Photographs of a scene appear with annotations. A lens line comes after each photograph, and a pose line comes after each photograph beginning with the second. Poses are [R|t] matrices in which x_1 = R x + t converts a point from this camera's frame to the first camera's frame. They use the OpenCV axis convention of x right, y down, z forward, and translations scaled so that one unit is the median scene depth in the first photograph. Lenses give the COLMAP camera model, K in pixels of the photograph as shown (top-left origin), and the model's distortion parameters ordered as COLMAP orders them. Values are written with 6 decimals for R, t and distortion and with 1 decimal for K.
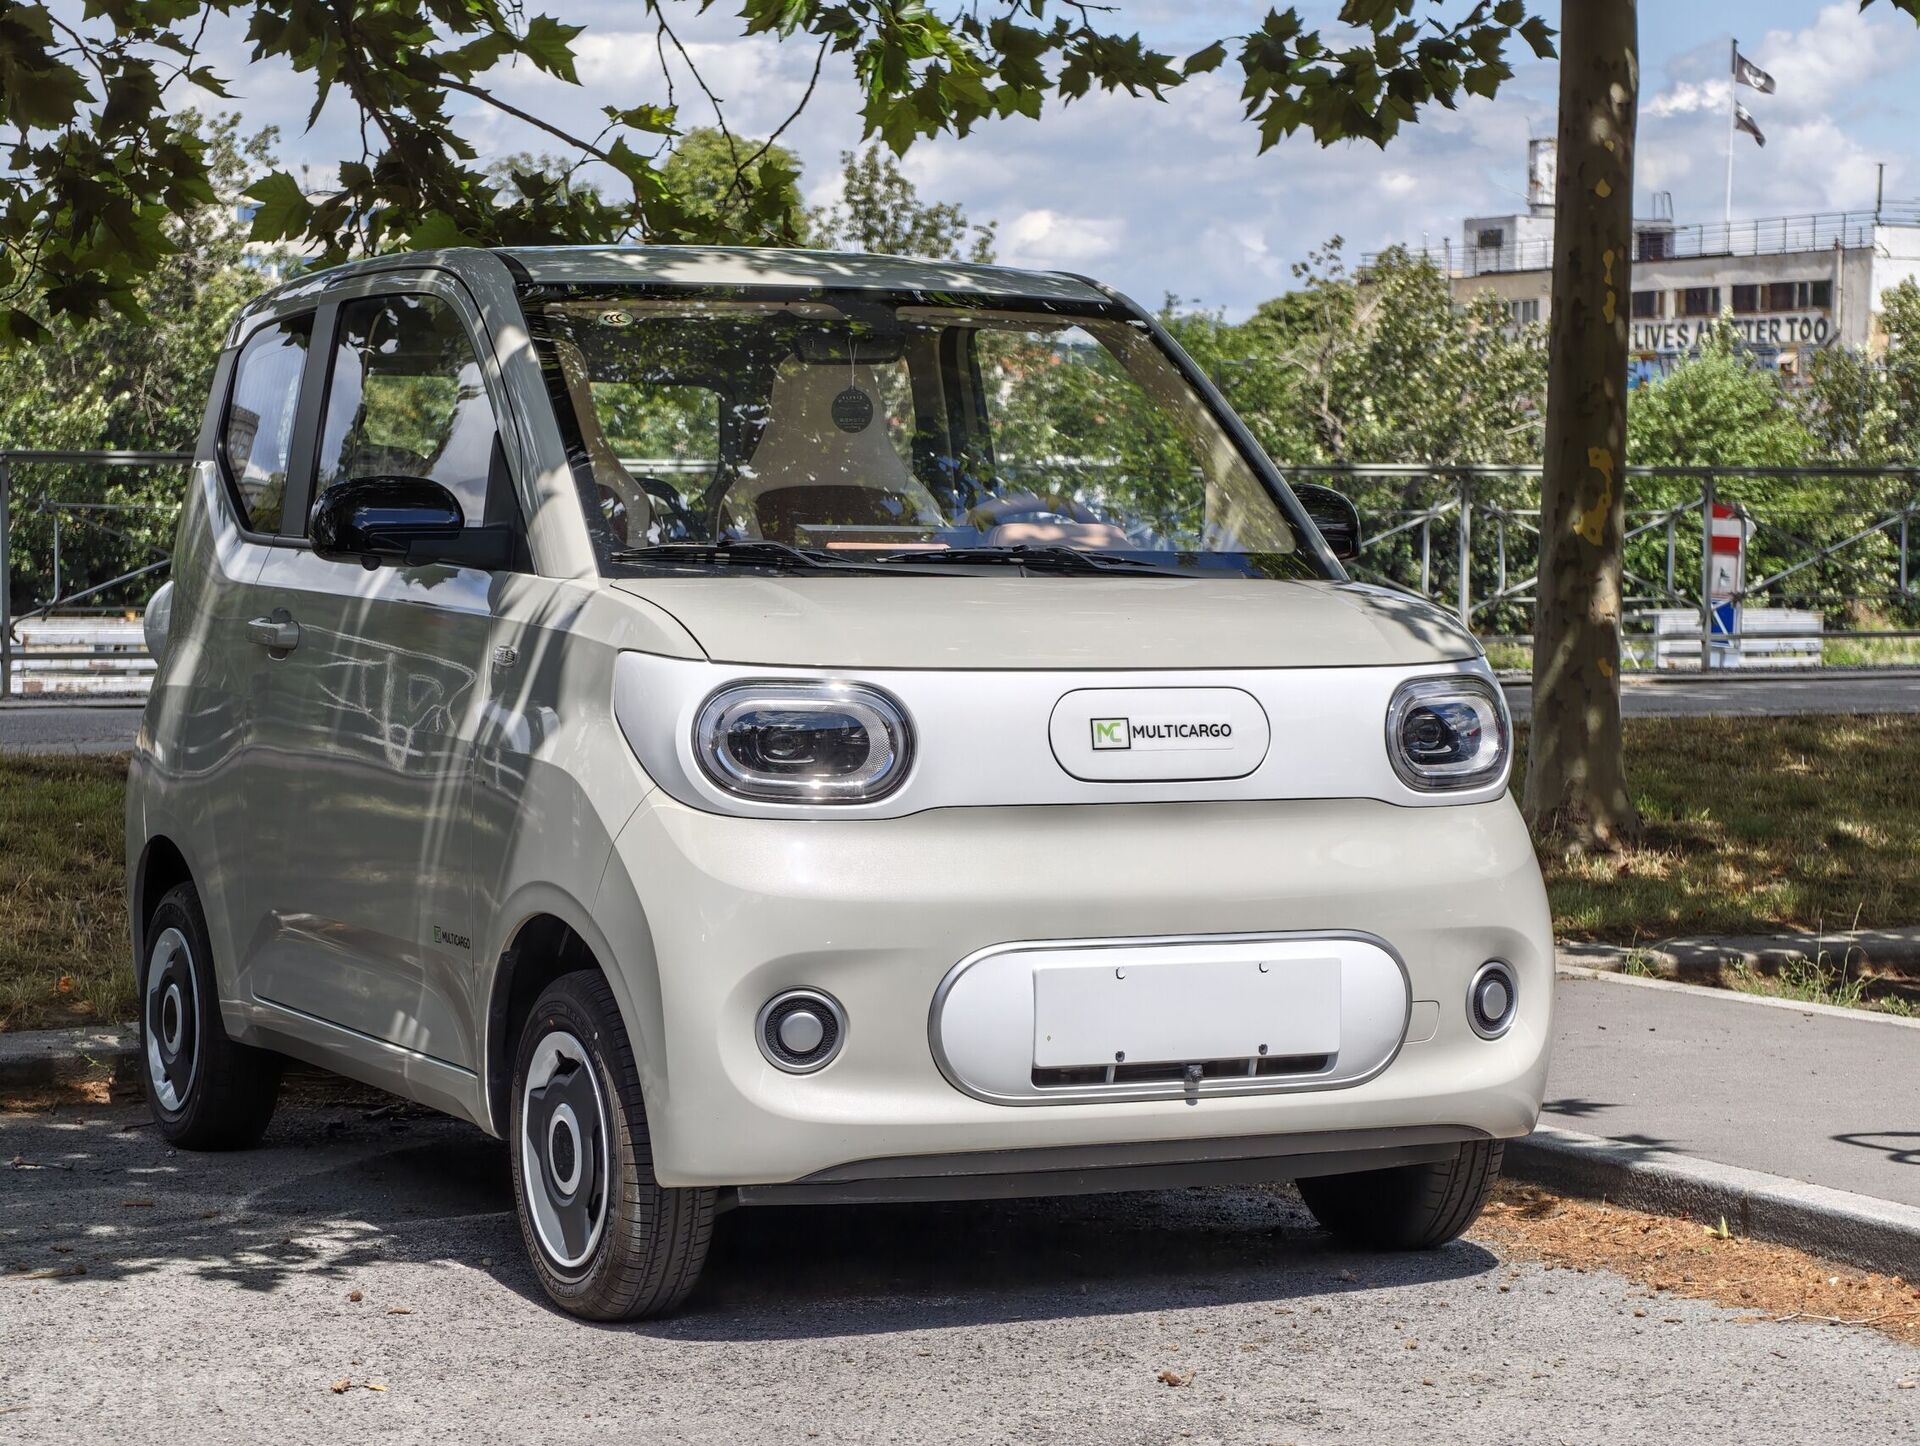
lens RADIAL K [[4212.6, 0, 960.0], [0, 4212.6, 723.0], [0, 0, 1]] dist [0.274019, -0.406405]
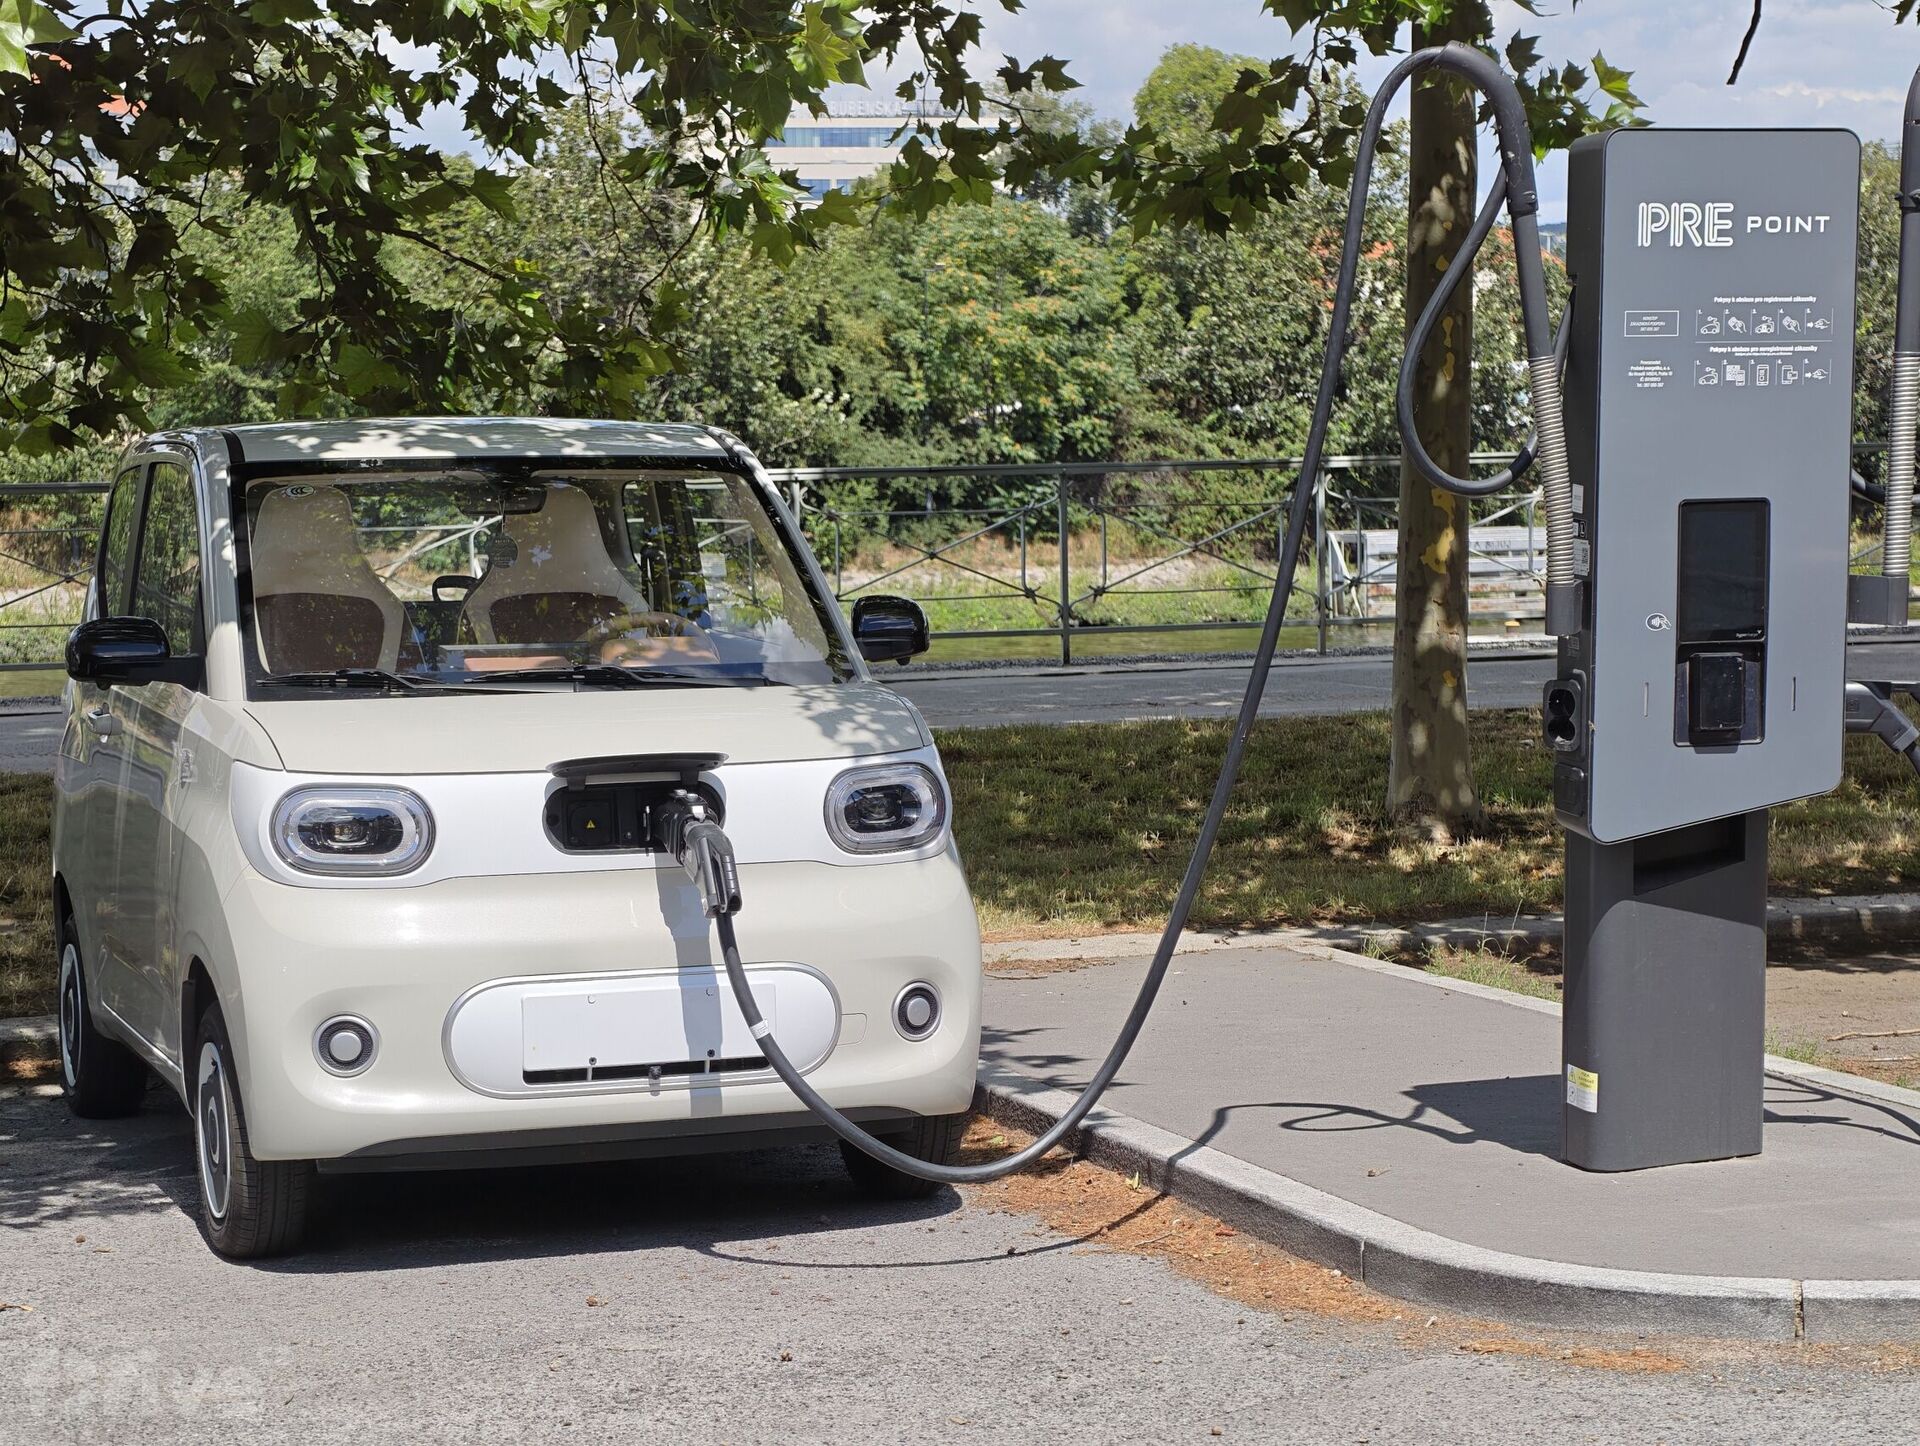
lens RADIAL K [[4212.6, 0, 960.0], [0, 4212.6, 723.0], [0, 0, 1]] dist [0.274019, -0.406405]
pose [[0.991767, -0.013534, -0.127339, 0.301716], [0.016482, 0.999619, 0.022128, -0.052067], [0.126991, -0.024044, 0.991612, -0.291618]]
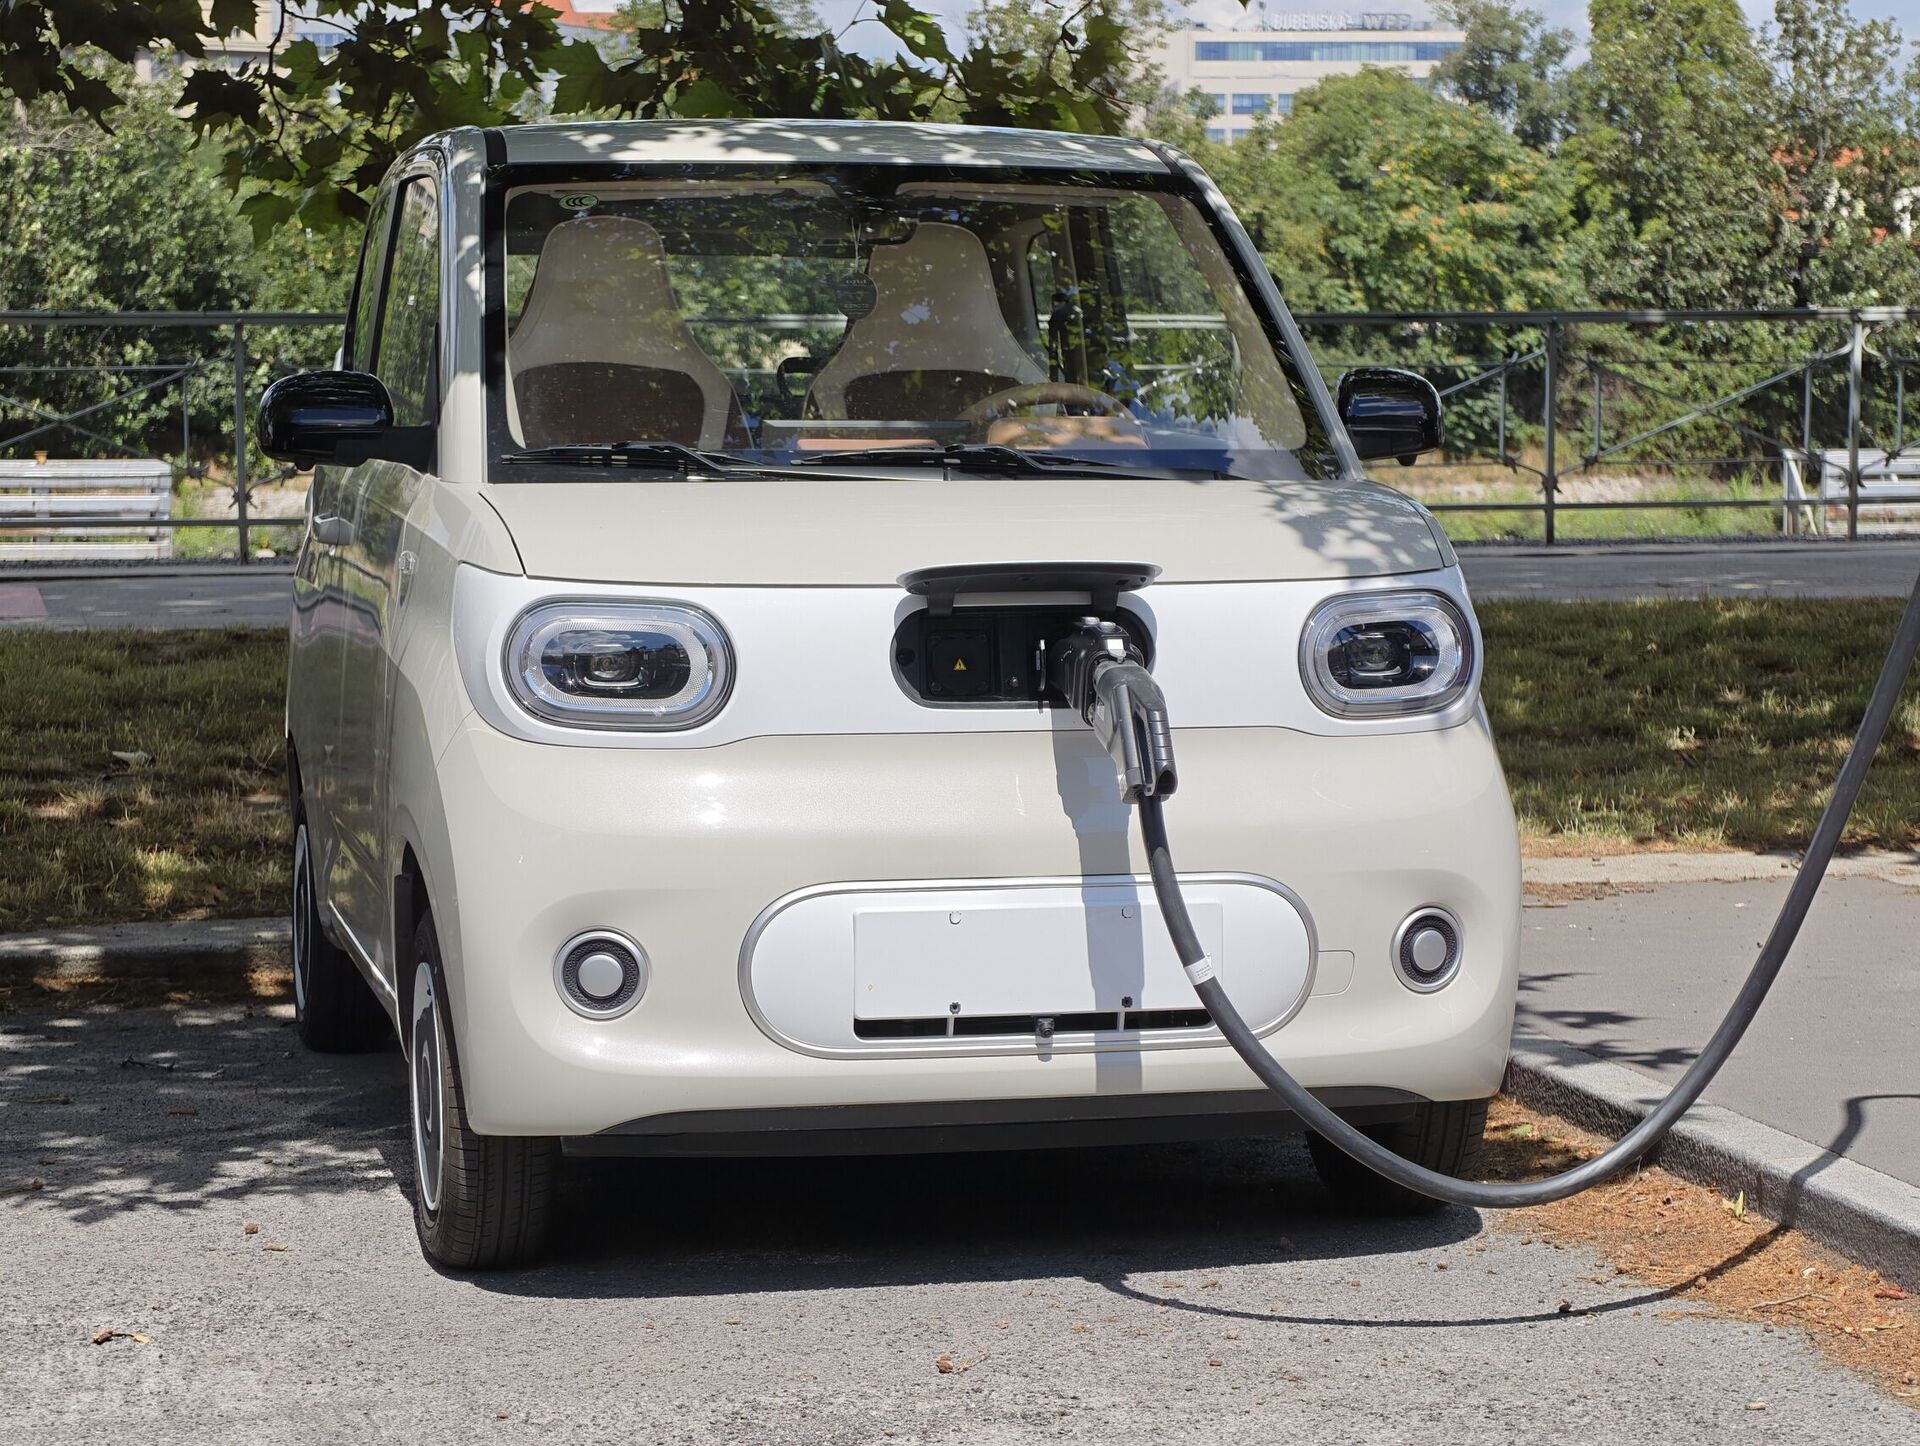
lens RADIAL K [[4187.1, 0, 1009.0], [0, 4187.1, 727.9], [0, 0, 1]] dist [0.383303, -2.341715]
pose [[0.976479, 0.012368, -0.215257, 0.227156], [-0.003512, 0.999133, 0.041474, -0.018610], [0.215583, -0.039742, 0.975676, 0.103422]]
